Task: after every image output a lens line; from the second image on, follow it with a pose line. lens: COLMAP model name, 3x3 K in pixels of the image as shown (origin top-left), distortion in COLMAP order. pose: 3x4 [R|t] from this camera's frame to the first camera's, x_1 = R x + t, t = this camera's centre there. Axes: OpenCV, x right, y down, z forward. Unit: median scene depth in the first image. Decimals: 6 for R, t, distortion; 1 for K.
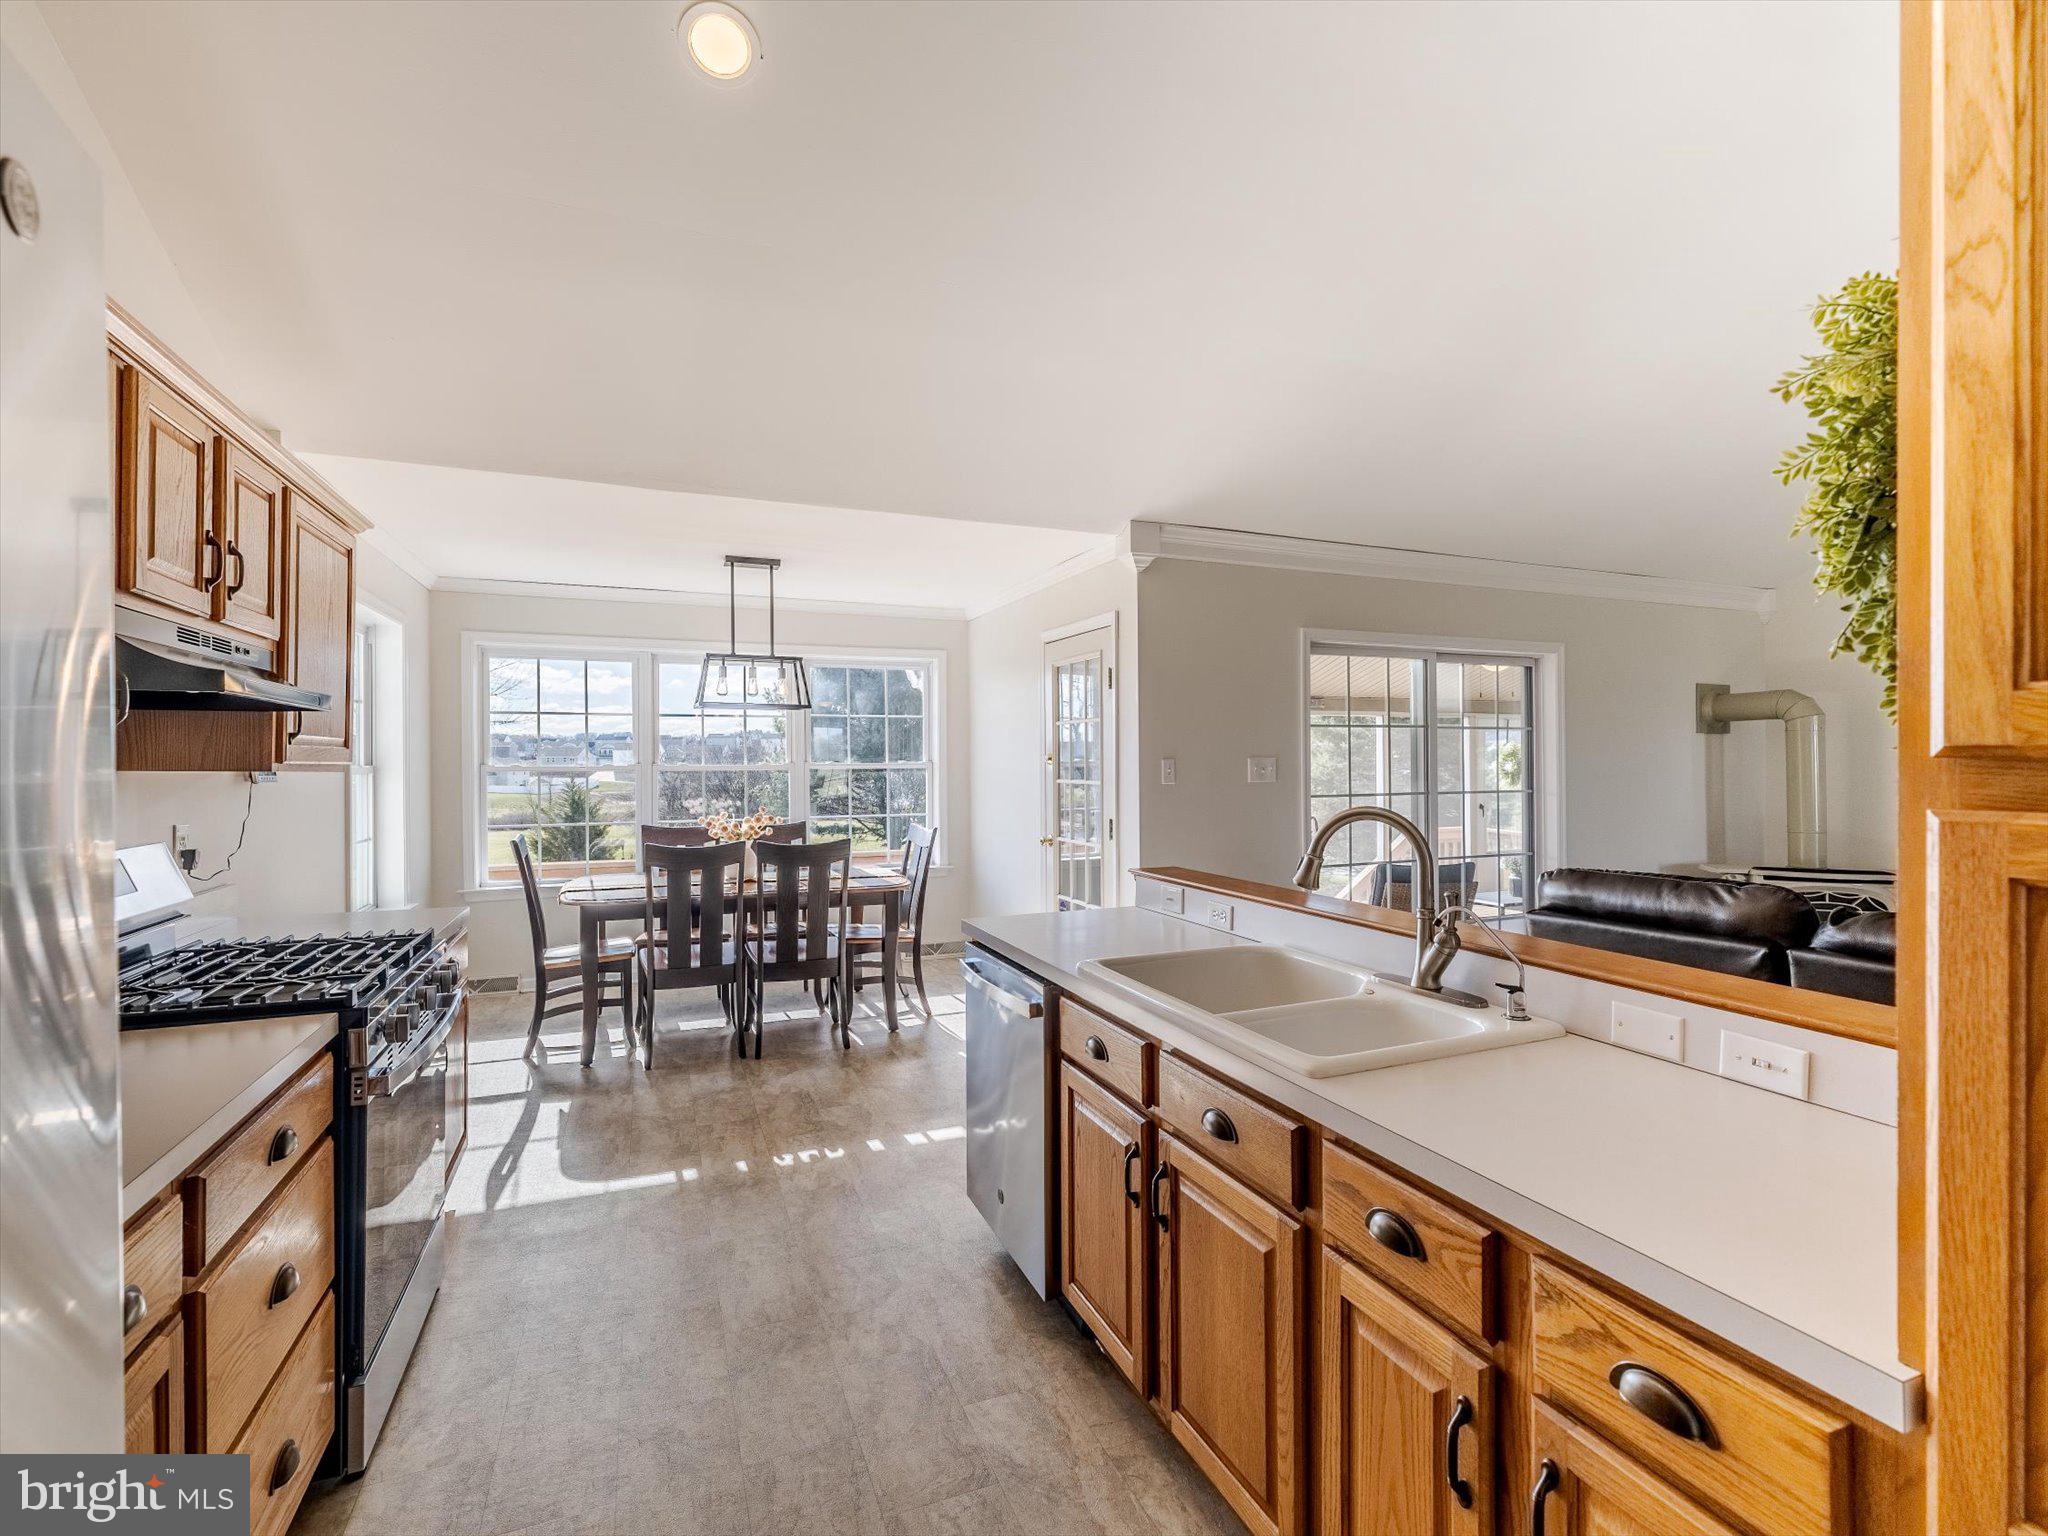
lens RADIAL K [[934.7, 0, 1024.7], [0, 934.7, 766.0], [0, 0, 1]] dist [-0.004331, -0.000171]
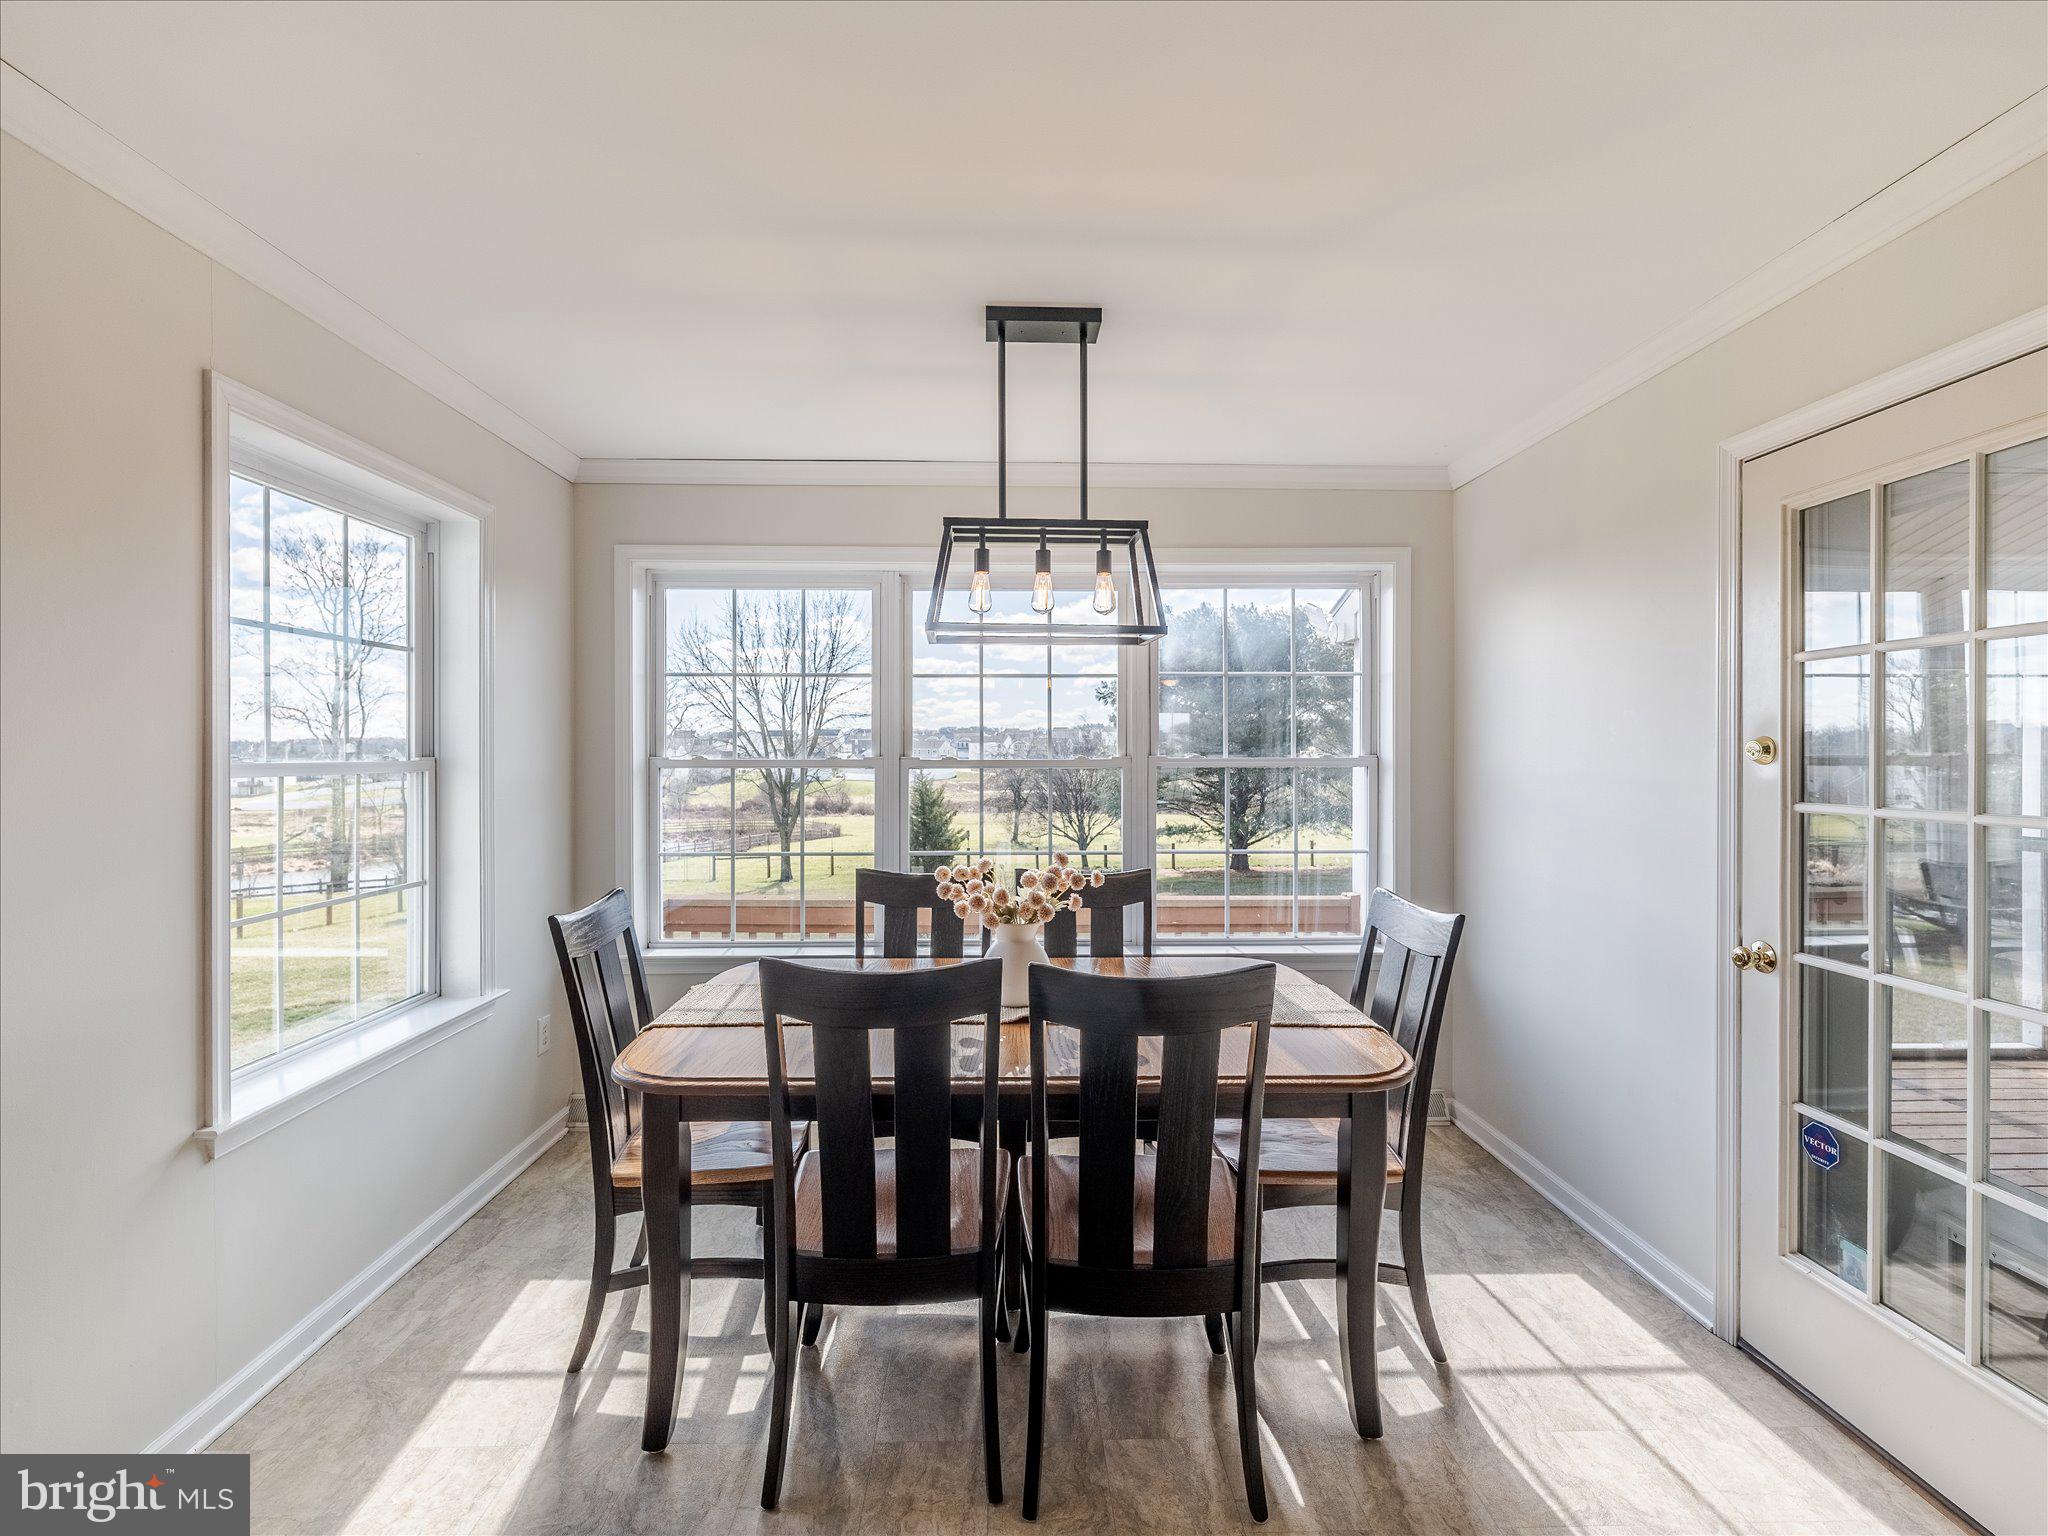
lens RADIAL K [[934.7, 0, 1017.0], [0, 934.7, 763.0], [0, 0, 1]] dist [-0.004331, -0.000171]
pose [[0.932952, 0.005538, -0.359958, -0.141190], [-0.005027, 0.999985, 0.002355, 0.000679], [0.359966, -0.000387, 0.932965, 0.587476]]
